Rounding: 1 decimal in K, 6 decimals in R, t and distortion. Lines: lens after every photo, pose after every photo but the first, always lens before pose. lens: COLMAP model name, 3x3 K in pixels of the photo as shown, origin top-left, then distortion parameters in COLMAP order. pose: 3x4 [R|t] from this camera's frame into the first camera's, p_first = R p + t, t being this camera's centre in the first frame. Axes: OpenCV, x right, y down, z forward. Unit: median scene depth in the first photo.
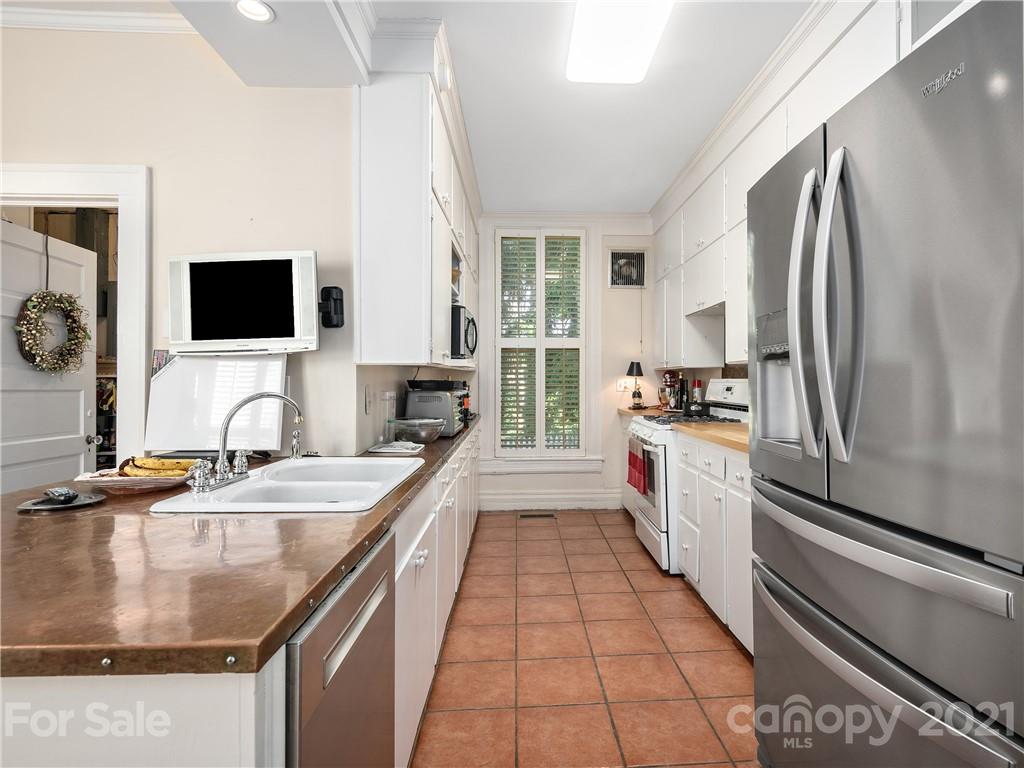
lens RADIAL K [[538.2, 0, 517.1], [0, 538.2, 377.3], [0, 0, 1]] dist [0.026591, -0.014816]
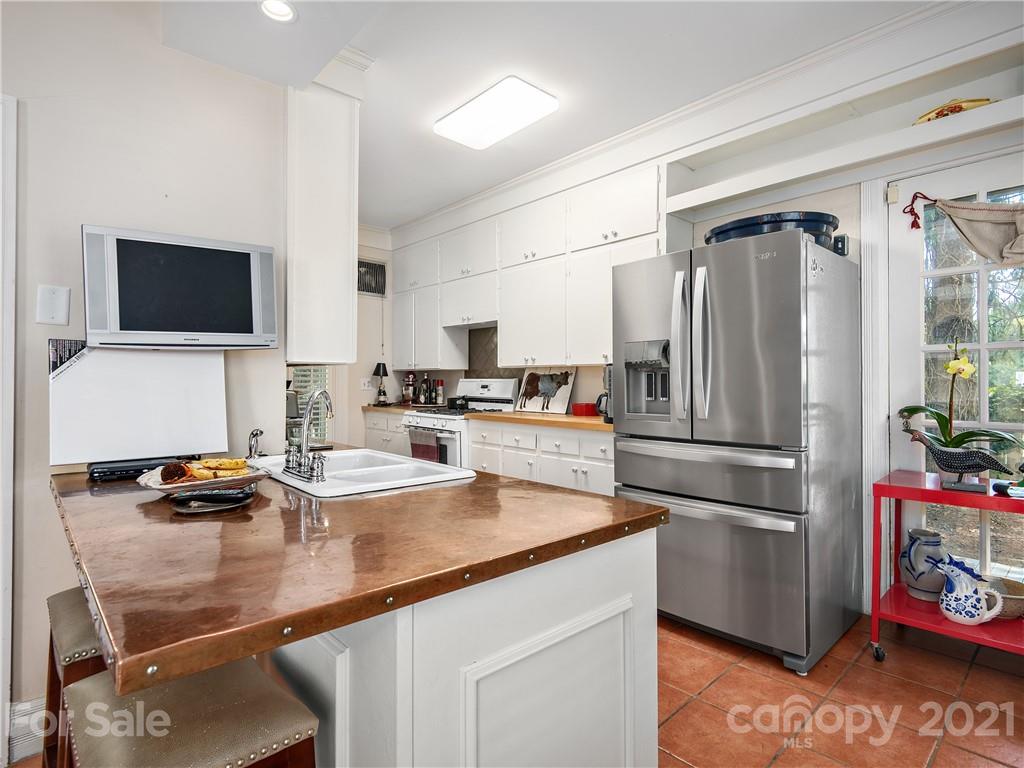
lens RADIAL K [[538.2, 0, 516.5], [0, 538.2, 383.4], [0, 0, 1]] dist [0.026591, -0.014816]
pose [[0.755805, -0.000569, 0.654796, -0.549961], [-0.006521, 0.999943, 0.008396, 0.002628], [-0.654764, -0.010616, 0.755759, -0.040100]]
